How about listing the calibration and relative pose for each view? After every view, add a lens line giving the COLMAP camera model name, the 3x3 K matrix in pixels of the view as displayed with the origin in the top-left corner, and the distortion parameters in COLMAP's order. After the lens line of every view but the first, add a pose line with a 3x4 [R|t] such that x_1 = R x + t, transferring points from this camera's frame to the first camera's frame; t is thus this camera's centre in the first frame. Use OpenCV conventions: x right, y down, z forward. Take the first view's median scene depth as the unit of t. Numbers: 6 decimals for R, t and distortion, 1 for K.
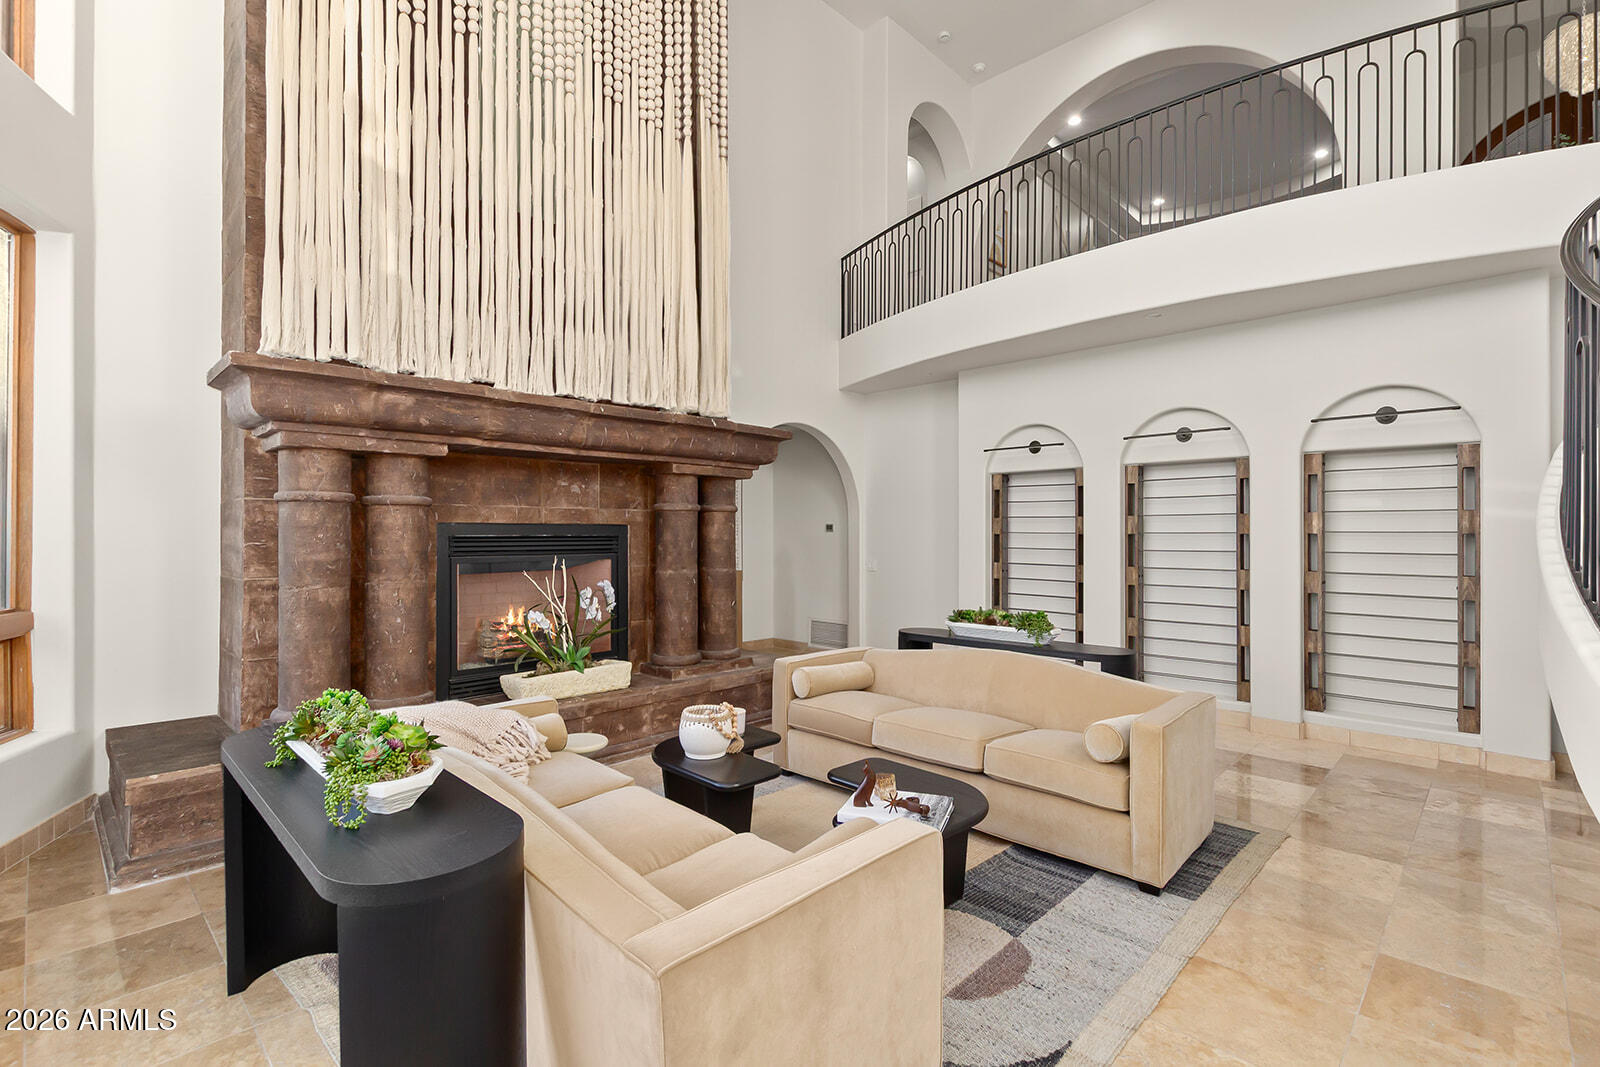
lens RADIAL K [[734.1, 0, 796.9], [0, 734.1, 538.7], [0, 0, 1]] dist [0.006058, -0.002961]
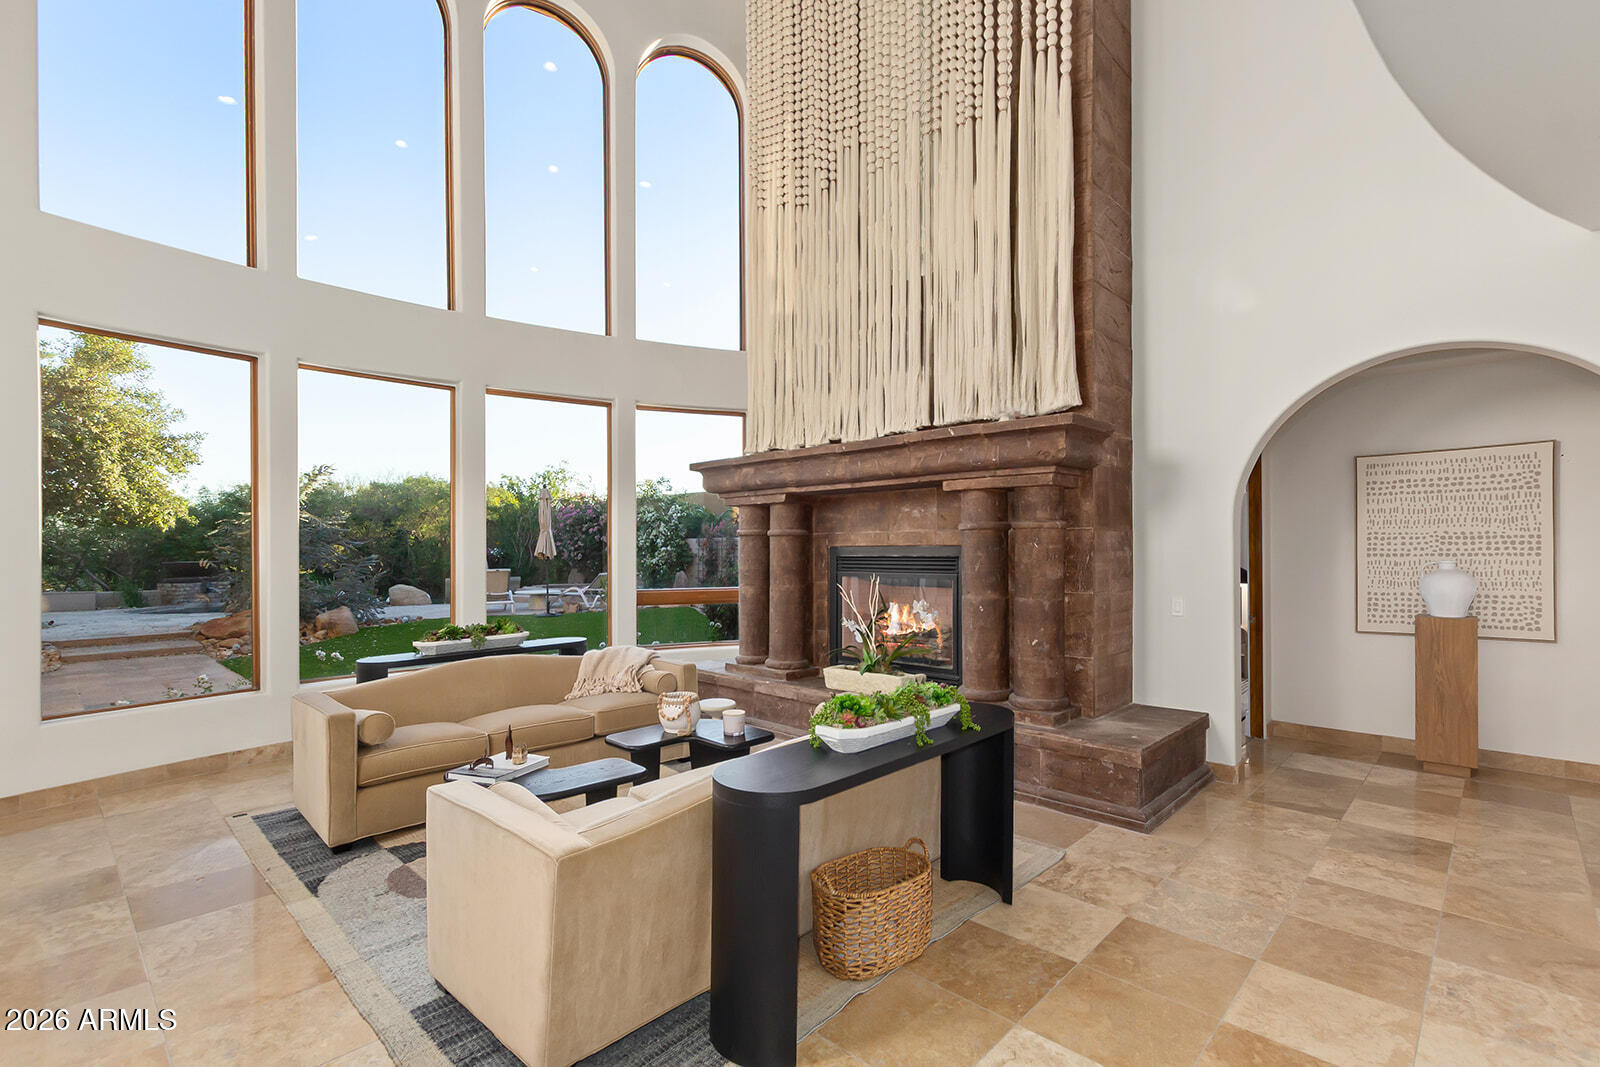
lens RADIAL K [[734.1, 0, 811.3], [0, 734.1, 545.1], [0, 0, 1]] dist [0.006058, -0.002961]
pose [[0.015152, -0.005779, -0.999869, 0.878745], [-0.002459, 0.999980, -0.005817, -0.015629], [0.999882, 0.002546, 0.015137, 0.918183]]
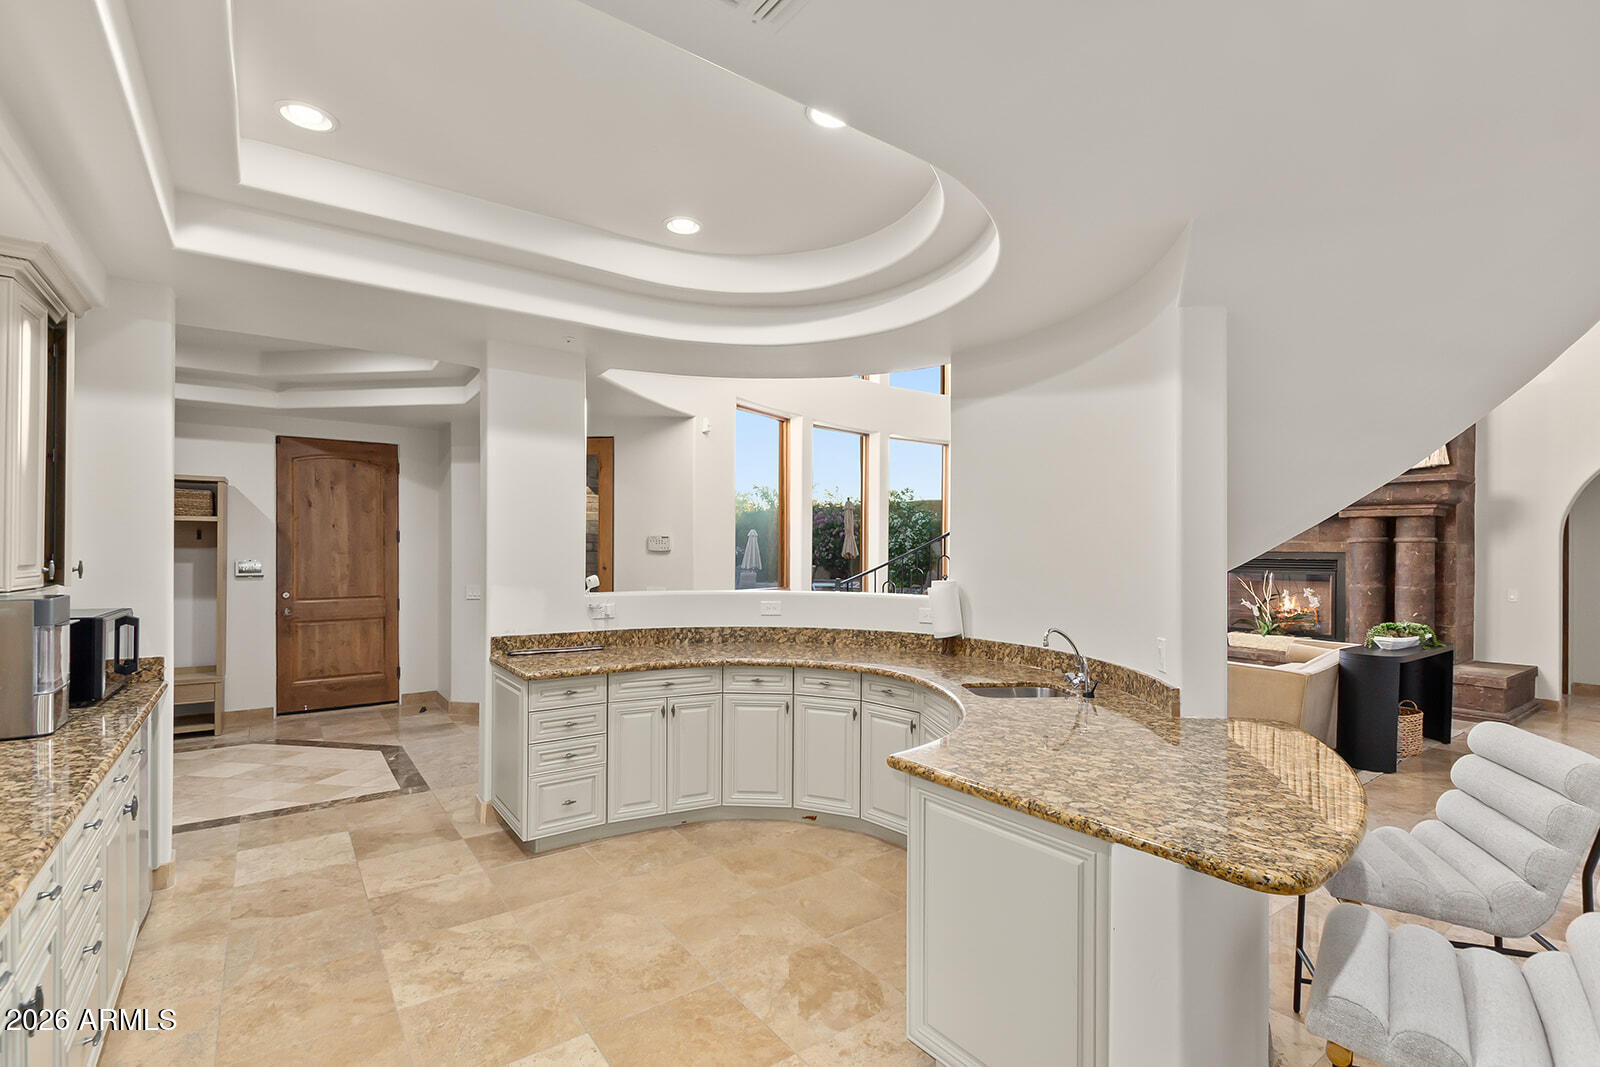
lens RADIAL K [[738.1, 0, 805.7], [0, 738.1, 546.5], [0, 0, 1]] dist [0.000991, -0.000894]
pose [[-0.171541, -0.006267, -0.985157, 1.662458], [-0.012296, 0.999915, -0.004220, -0.013613], [0.985100, 0.011390, -0.171604, 0.227263]]
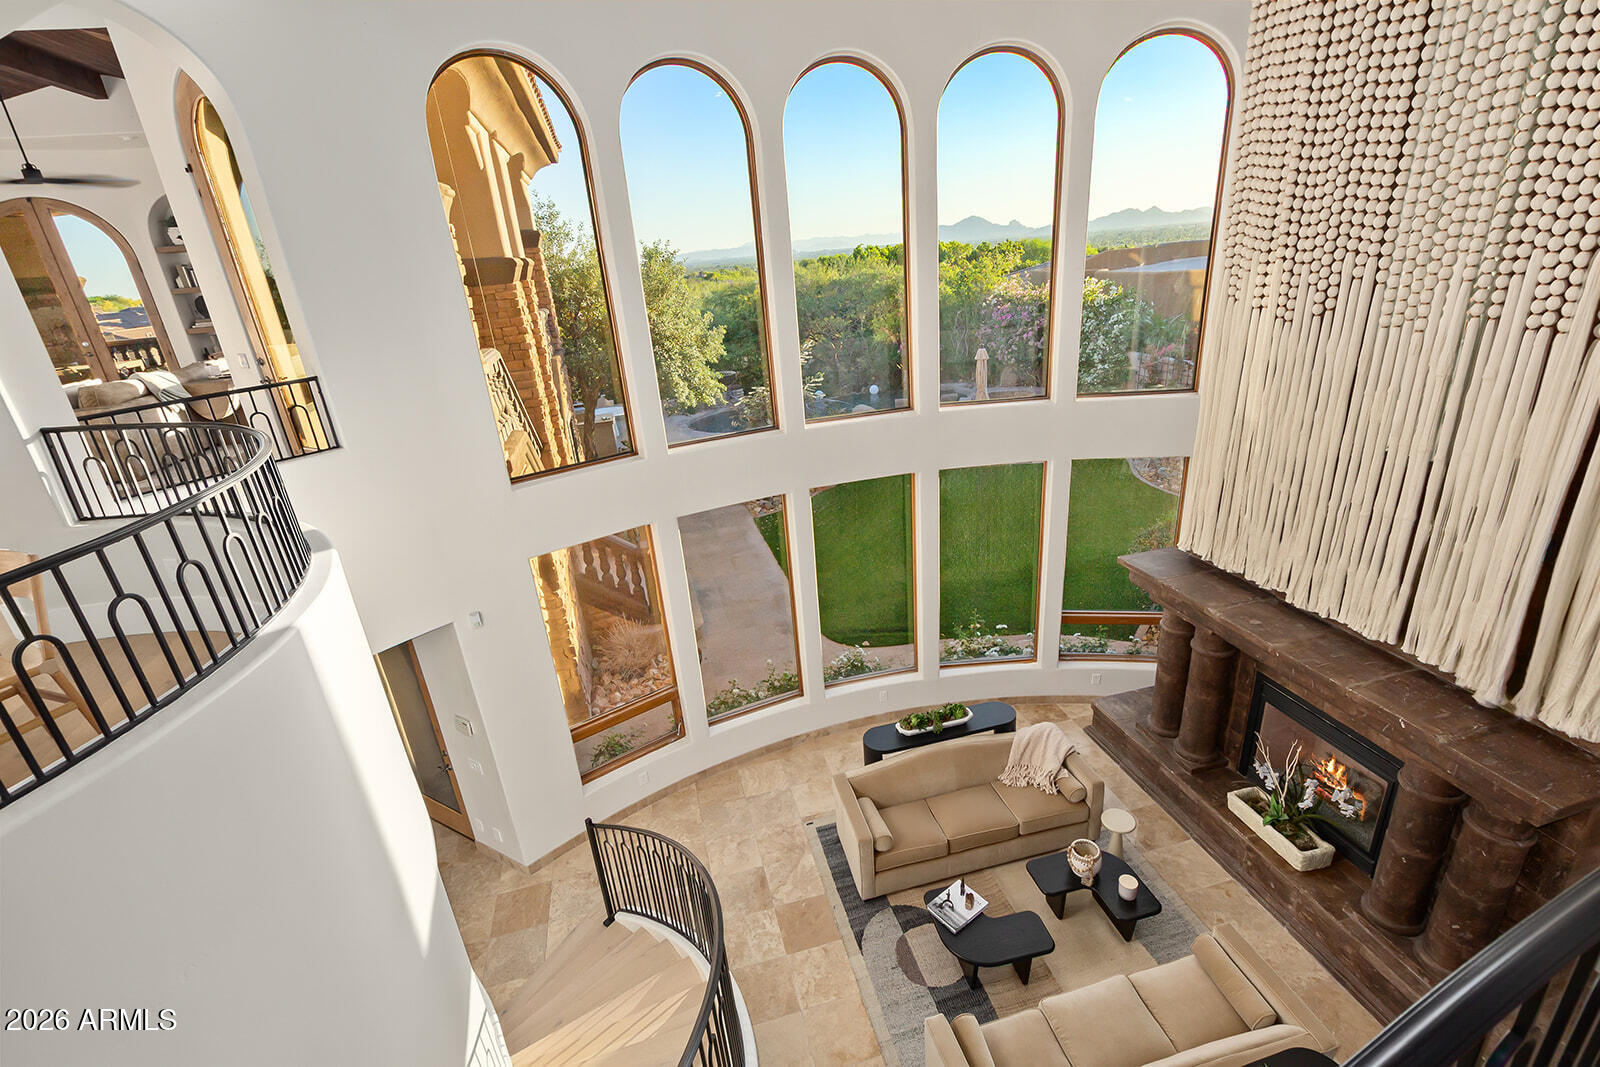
lens RADIAL K [[734.1, 0, 806.5], [0, 734.1, 539.8], [0, 0, 1]] dist [0.006058, -0.002961]
pose [[-0.515977, 0.353704, -0.780167, 0.947049], [0.067021, 0.924647, 0.374881, -0.815014], [0.853976, 0.141142, -0.500803, 0.906917]]
